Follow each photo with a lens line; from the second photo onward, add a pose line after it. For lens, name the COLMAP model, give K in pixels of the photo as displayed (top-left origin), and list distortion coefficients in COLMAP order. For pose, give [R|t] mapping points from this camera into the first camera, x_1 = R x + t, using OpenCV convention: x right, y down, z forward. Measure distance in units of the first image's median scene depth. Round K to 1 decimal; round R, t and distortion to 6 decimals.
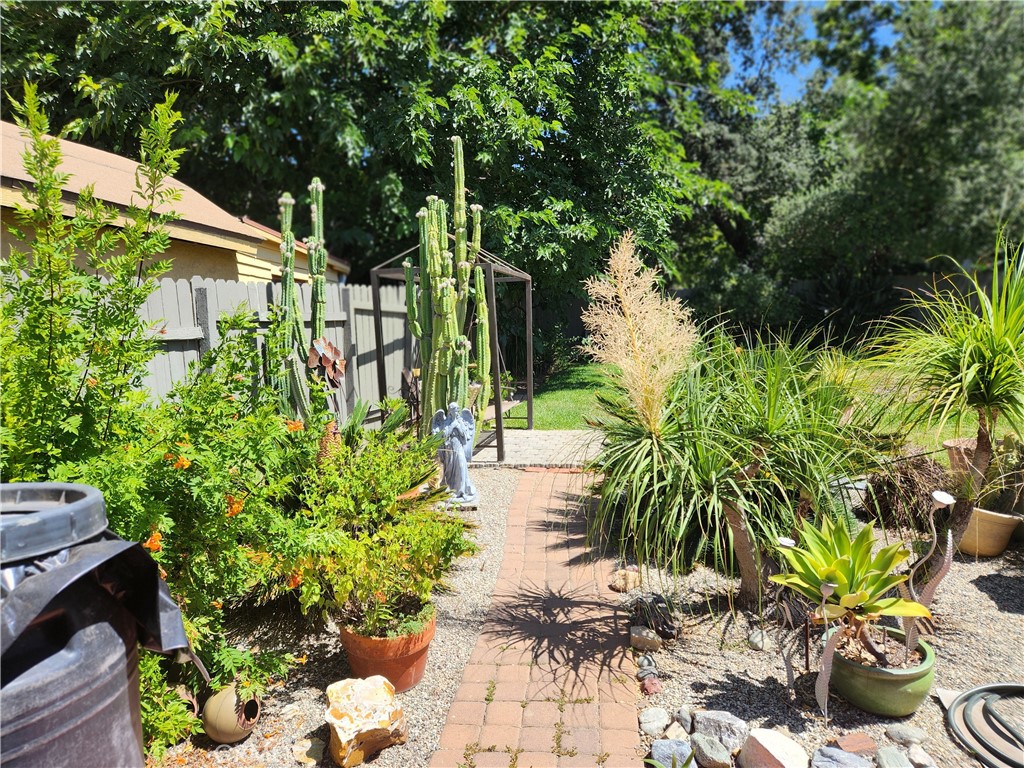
lens RADIAL K [[680.2, 0, 507.1], [0, 680.2, 374.6], [0, 0, 1]] dist [0.086138, -0.076129]
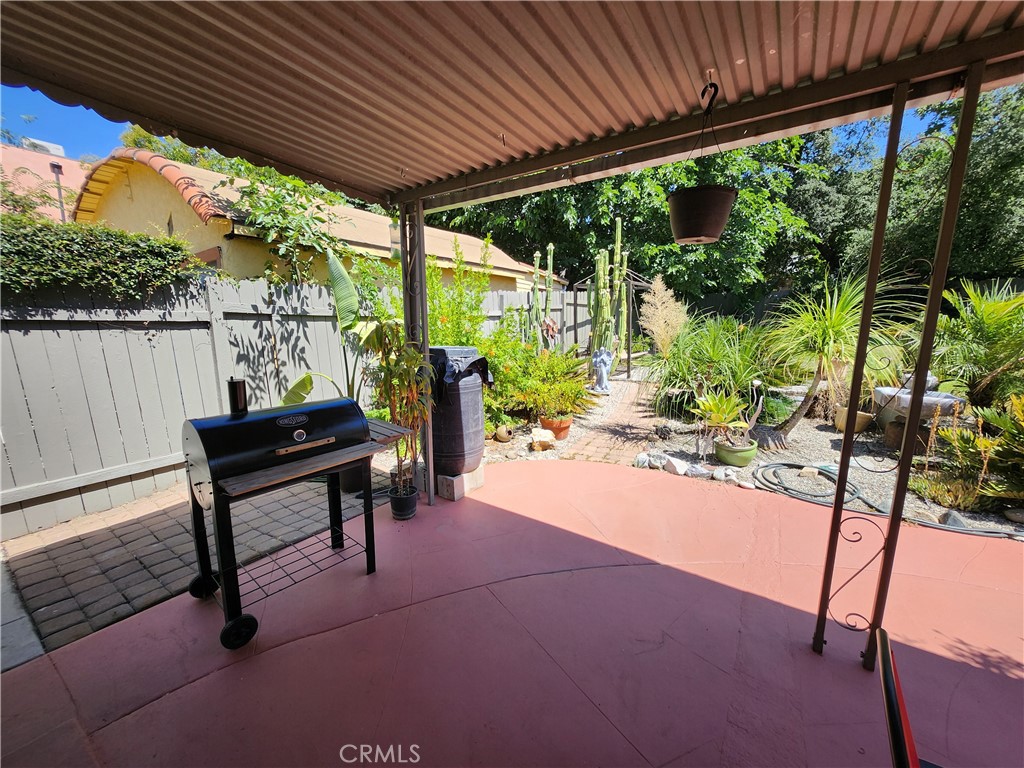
lens RADIAL K [[401.6, 0, 514.3], [0, 401.6, 393.6], [0, 0, 1]] dist [-0.000334, -0.000017]
pose [[0.925132, 0.092350, -0.368243, 0.238423], [-0.043783, 0.989444, 0.138144, 0.035655], [0.377113, -0.111679, 0.919409, -0.510185]]
